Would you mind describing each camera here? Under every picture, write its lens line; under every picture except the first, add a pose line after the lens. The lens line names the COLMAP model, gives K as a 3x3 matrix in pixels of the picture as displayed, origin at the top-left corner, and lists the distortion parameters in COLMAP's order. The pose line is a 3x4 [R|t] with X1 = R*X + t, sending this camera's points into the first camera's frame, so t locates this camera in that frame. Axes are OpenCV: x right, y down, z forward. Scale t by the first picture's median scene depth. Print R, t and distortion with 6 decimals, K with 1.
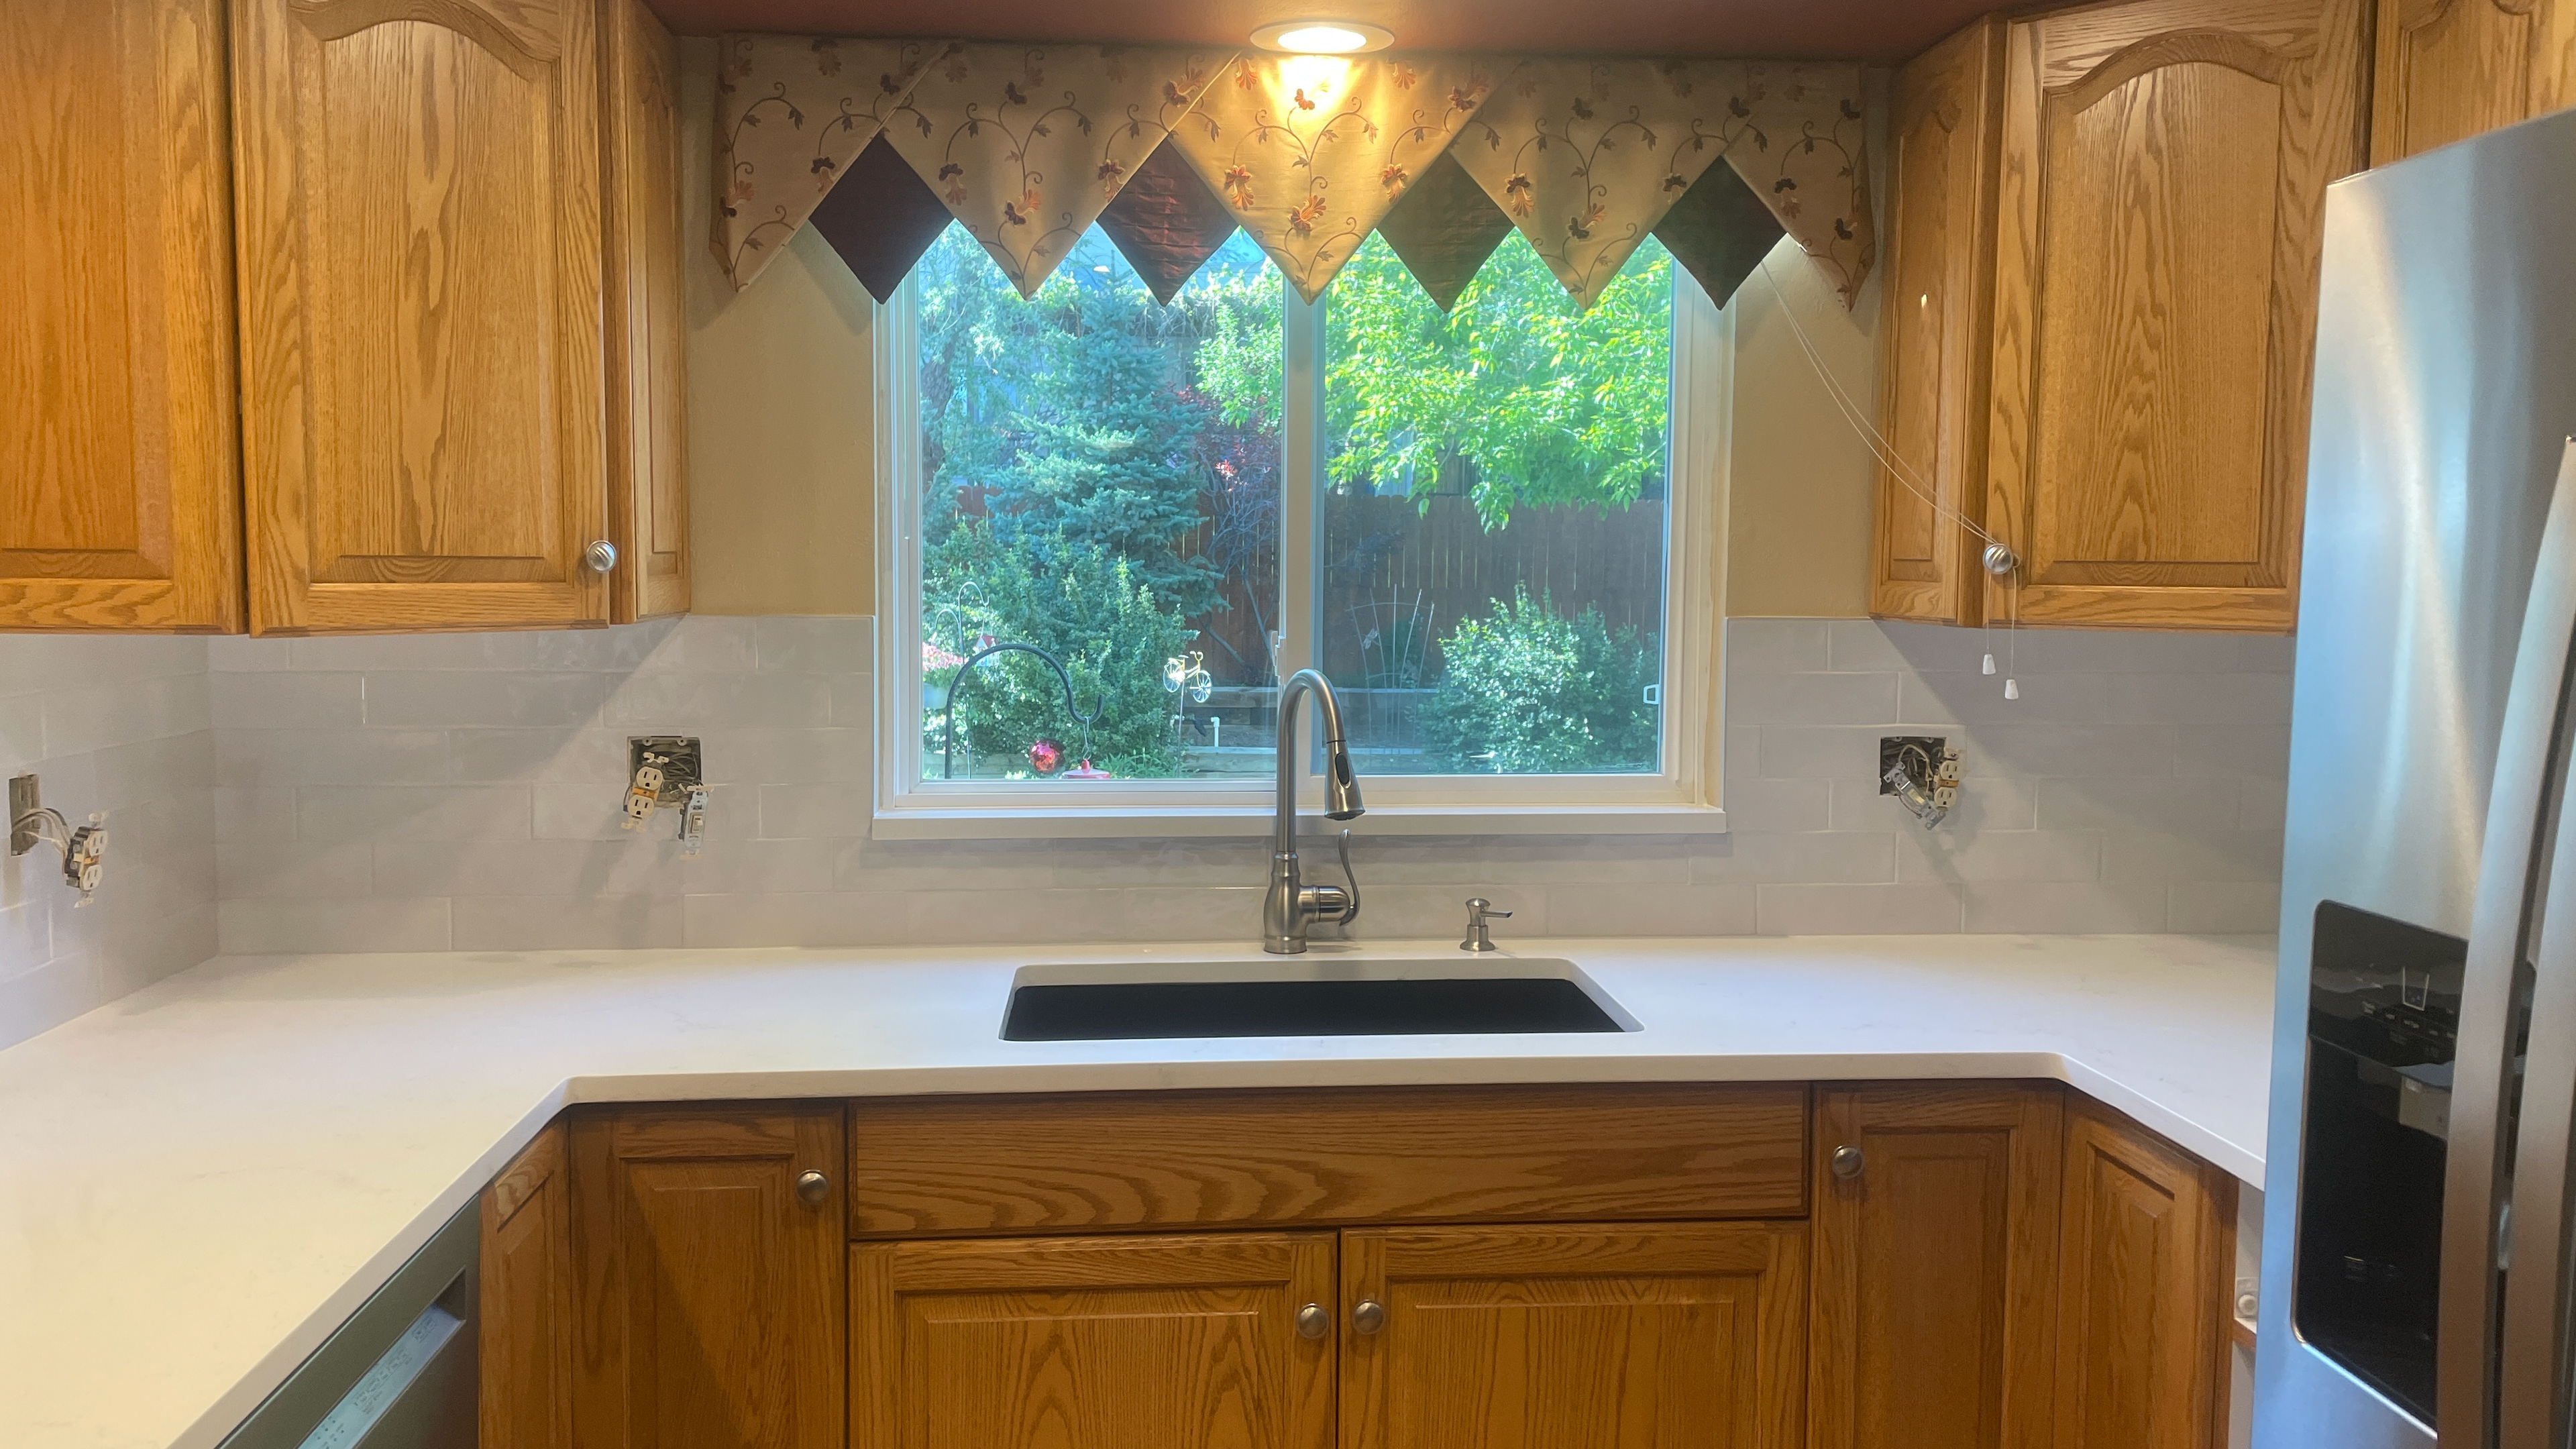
lens RADIAL K [[1955.3, 0, 1291.1], [0, 1955.3, 702.8], [0, 0, 1]] dist [0.082039, -0.111060]
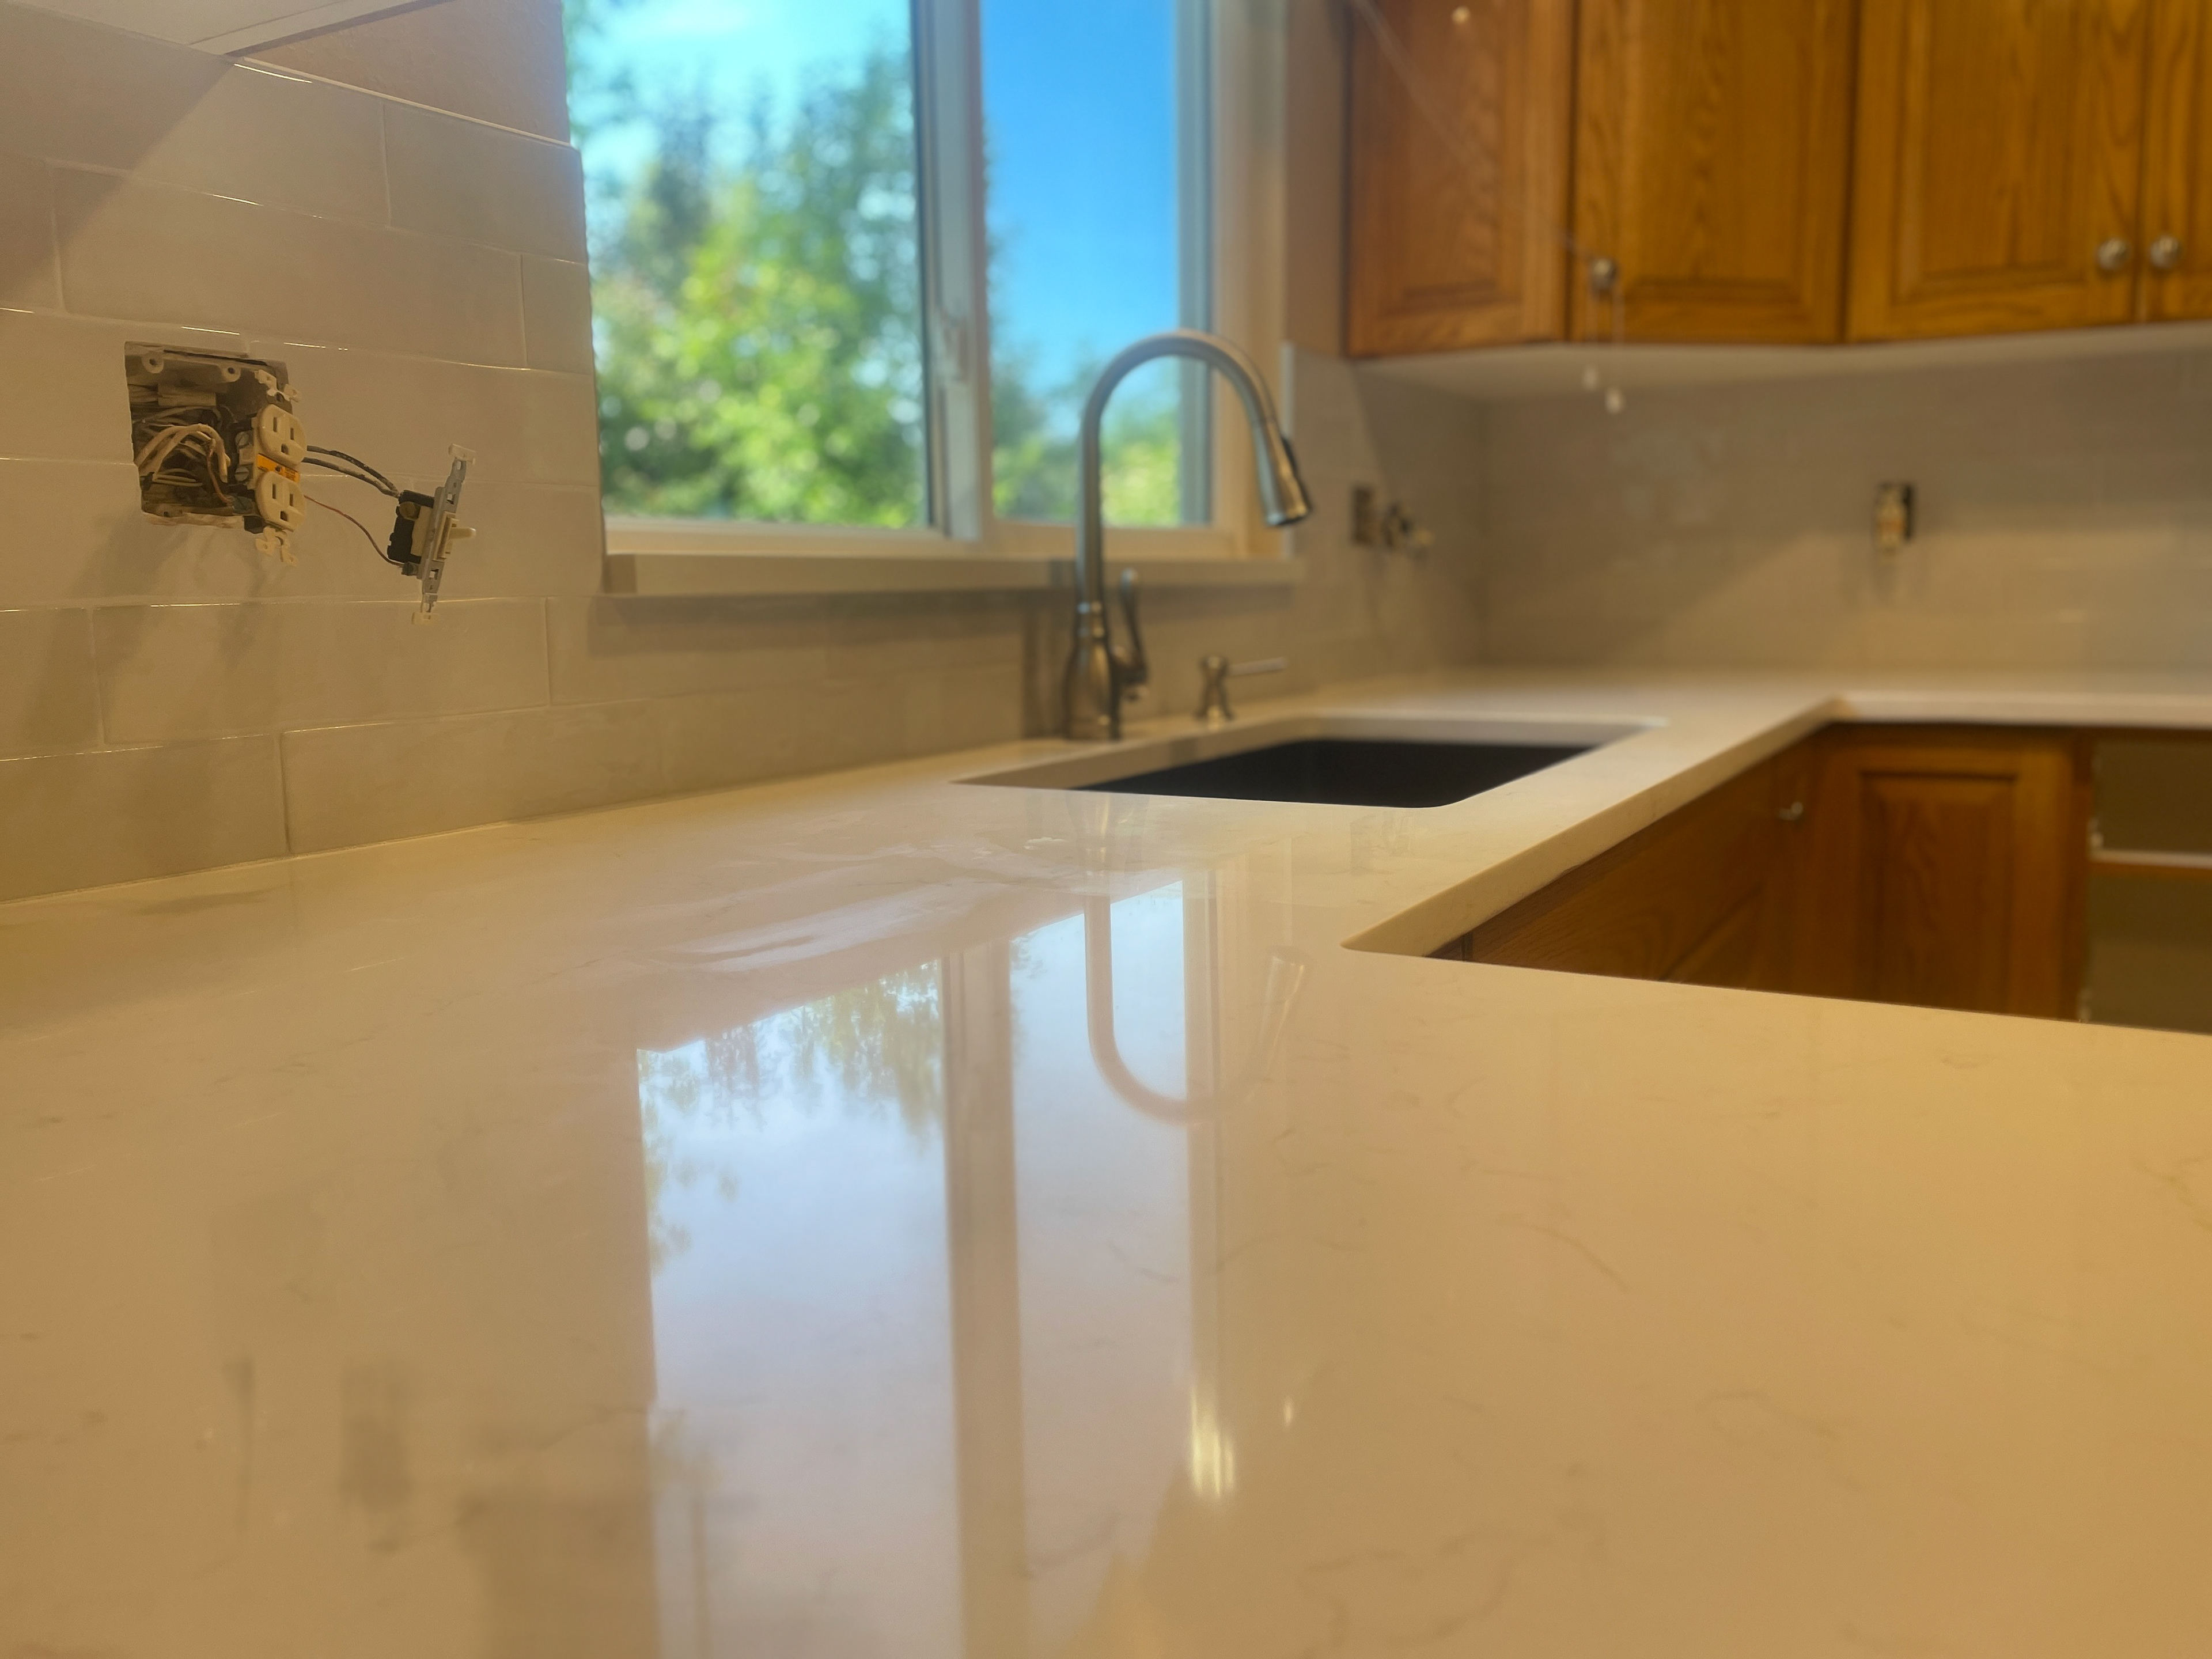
lens RADIAL K [[1674.2, 0, 1099.1], [0, 1674.2, 810.6], [0, 0, 1]] dist [0.079757, -0.105278]
pose [[0.570460, -0.125136, 0.811737, -0.529296], [0.082450, 0.992058, 0.094991, 0.097148], [-0.817177, 0.012740, 0.576247, 0.661028]]
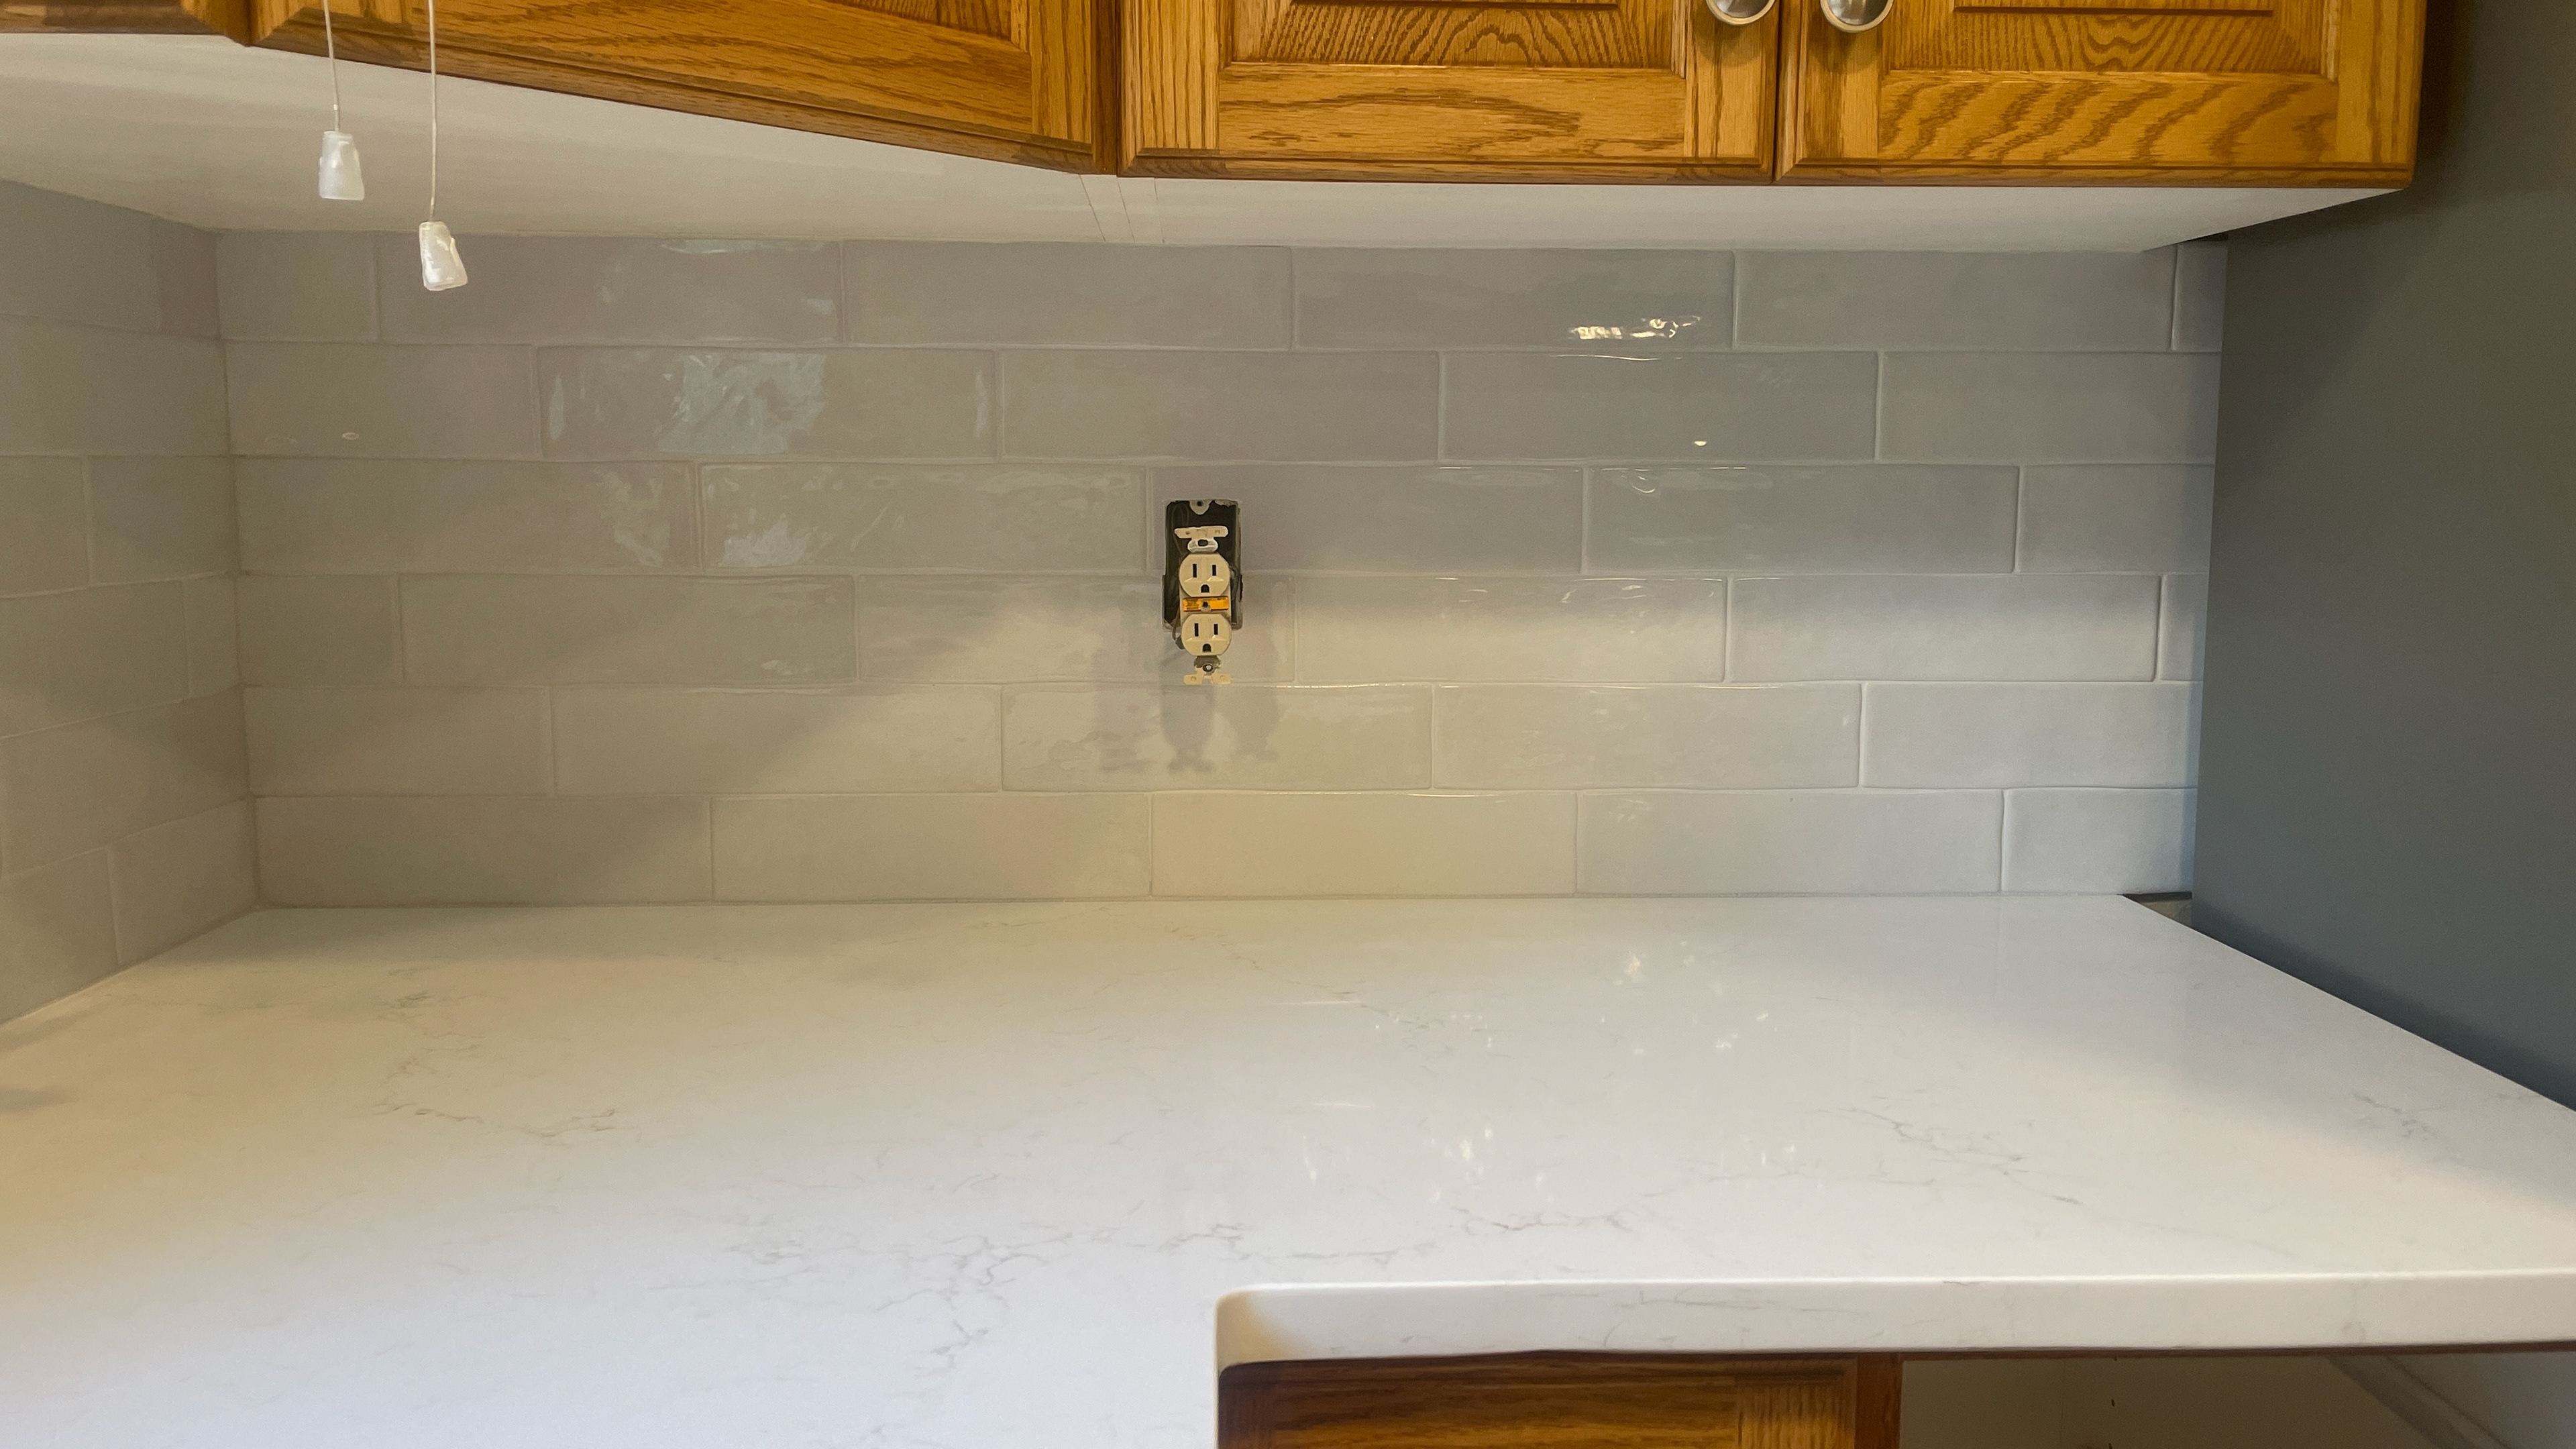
lens RADIAL K [[1955.3, 0, 1284.9], [0, 1955.3, 722.5], [0, 0, 1]] dist [0.082039, -0.111060]
pose [[0.037340, -0.138226, 0.989697, 0.055468], [0.070301, 0.988297, 0.135378, 0.029551], [-0.996827, 0.064522, 0.046620, 0.808346]]
